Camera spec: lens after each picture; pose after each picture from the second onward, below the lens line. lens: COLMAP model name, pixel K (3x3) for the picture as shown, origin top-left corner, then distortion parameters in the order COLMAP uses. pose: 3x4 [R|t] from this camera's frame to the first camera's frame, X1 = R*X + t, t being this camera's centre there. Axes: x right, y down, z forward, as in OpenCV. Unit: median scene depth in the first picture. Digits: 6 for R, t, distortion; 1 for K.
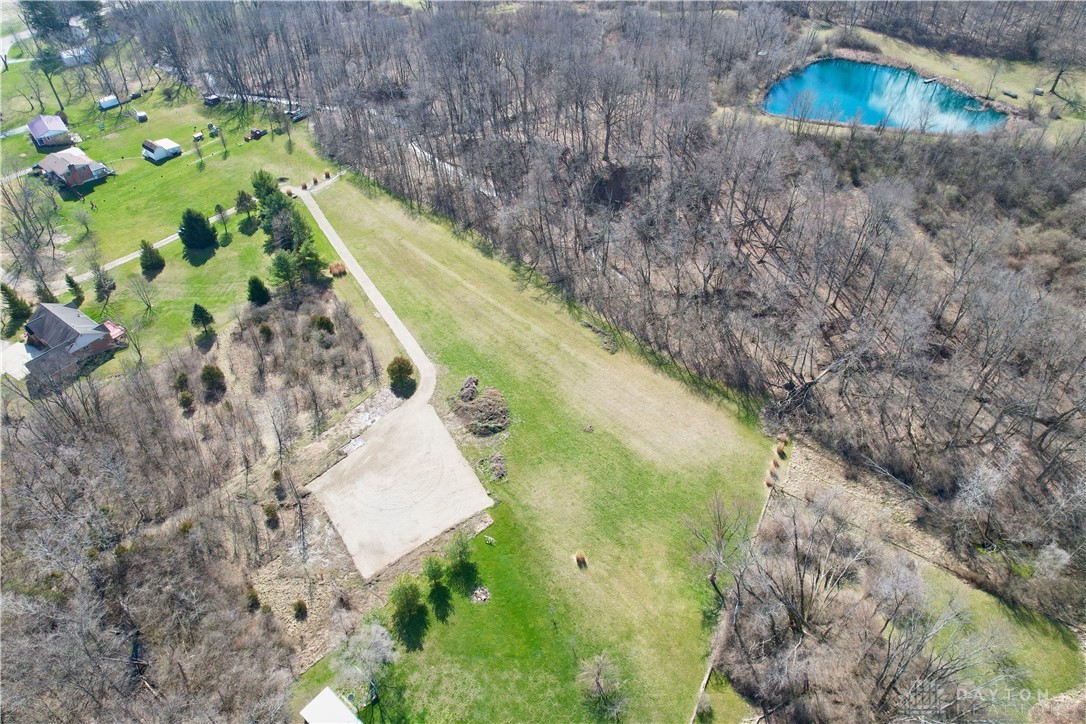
lens RADIAL K [[700.2, 0, 542.8], [0, 700.2, 376.6], [0, 0, 1]] dist [-0.093588, 0.085938]
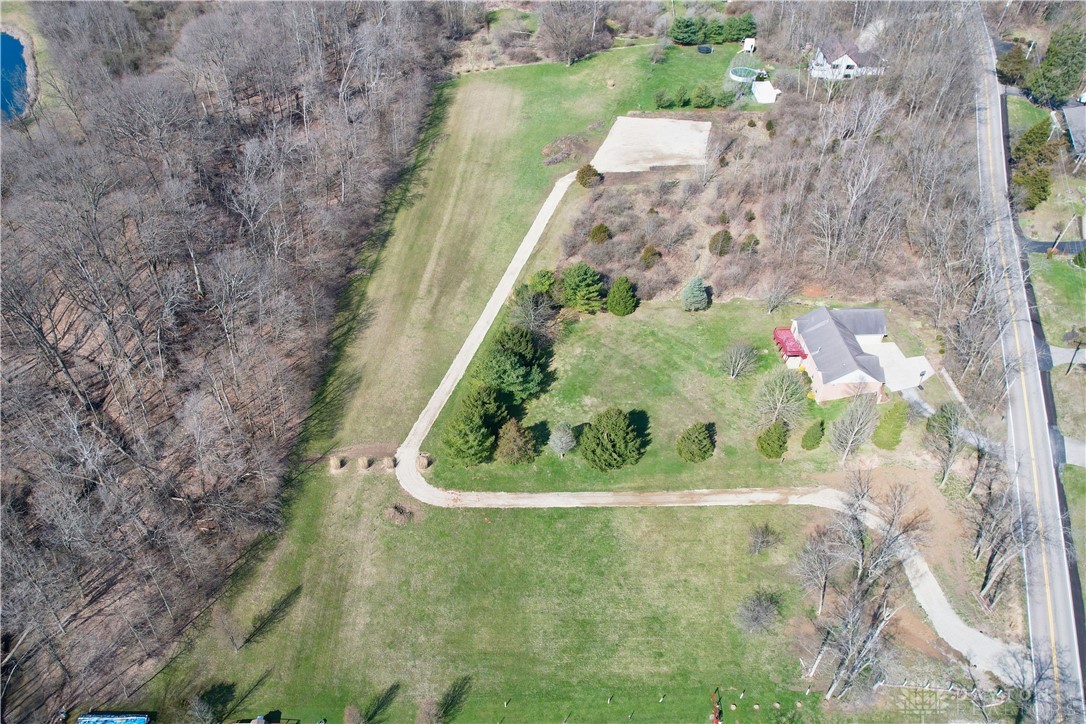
lens RADIAL K [[815.0, 0, 543.0], [0, 815.0, 362.0], [0, 0, 1]] dist [-0.032435, 0.002129]
pose [[-0.660126, -0.497403, 0.562871, -1.057695], [0.526848, 0.227525, 0.818940, -1.072461], [-0.535410, 0.837152, 0.111860, 1.136695]]
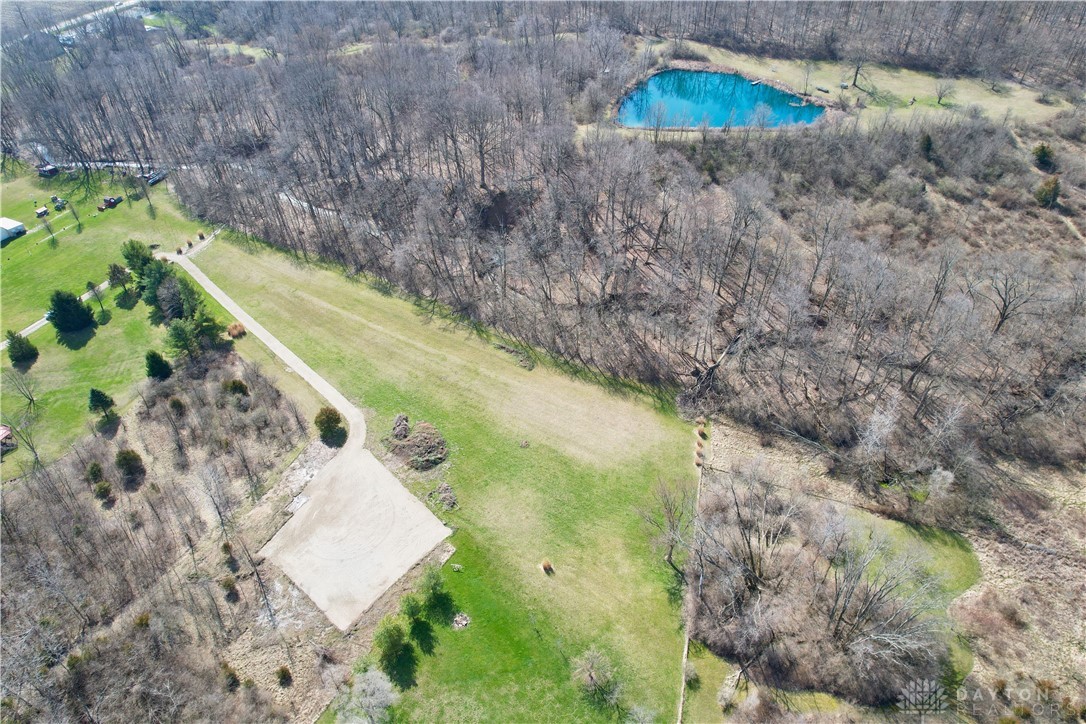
lens RADIAL K [[700.2, 0, 542.8], [0, 700.2, 376.6], [0, 0, 1]] dist [-0.093588, 0.085938]
pose [[0.970365, -0.163117, 0.178285, -0.072013], [0.167762, 0.985764, -0.011192, -0.008403], [-0.173921, 0.040769, 0.983915, -0.035685]]
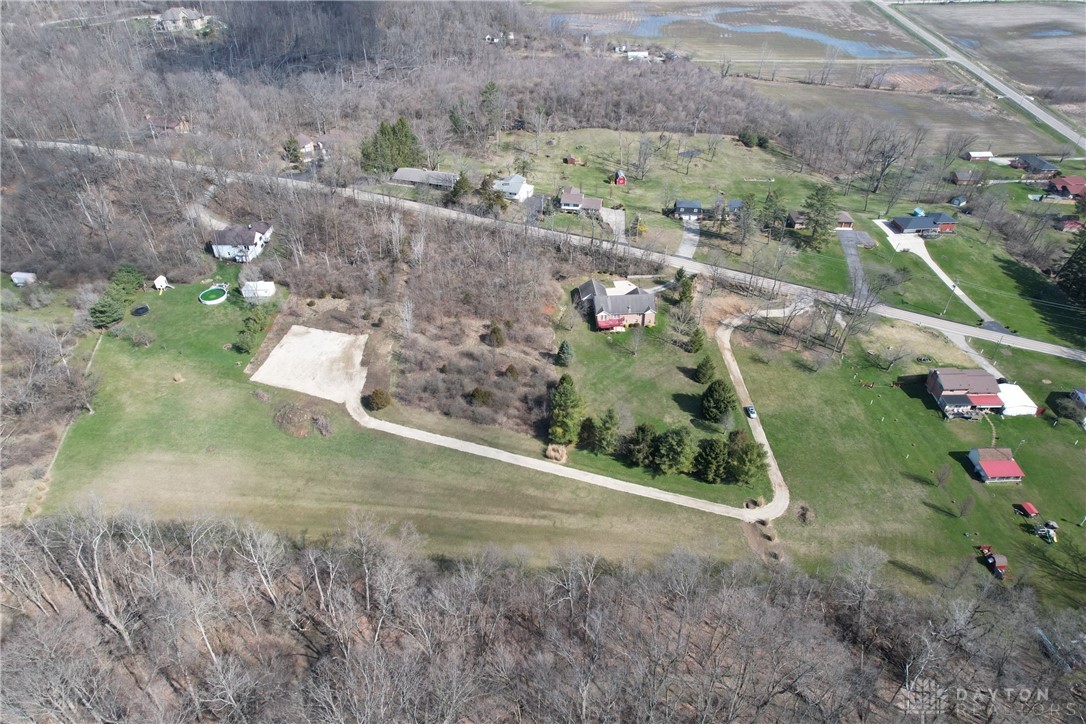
lens RADIAL K [[667.1, 0, 522.7], [0, 667.1, 361.0], [0, 0, 1]] dist [-0.018986, 0.002771]
pose [[-0.755329, 0.400754, -0.518531, 0.179372], [-0.453498, 0.251561, 0.855019, -1.116242], [0.473094, 0.880973, -0.008270, 1.059985]]
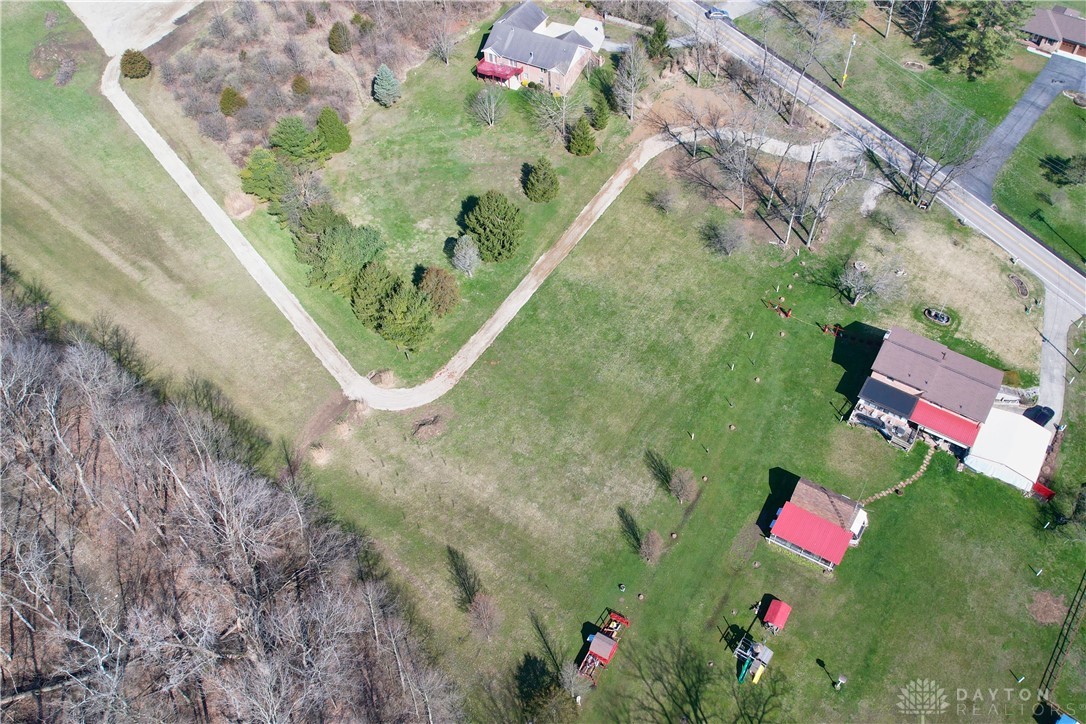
lens RADIAL K [[815.0, 0, 543.0], [0, 815.0, 362.0], [0, 0, 1]] dist [-0.032435, 0.002129]
pose [[-0.989449, 0.127765, -0.068308, -0.612297], [-0.083354, -0.116386, 0.989700, -1.149454], [0.118499, 0.984952, 0.125808, 1.308790]]
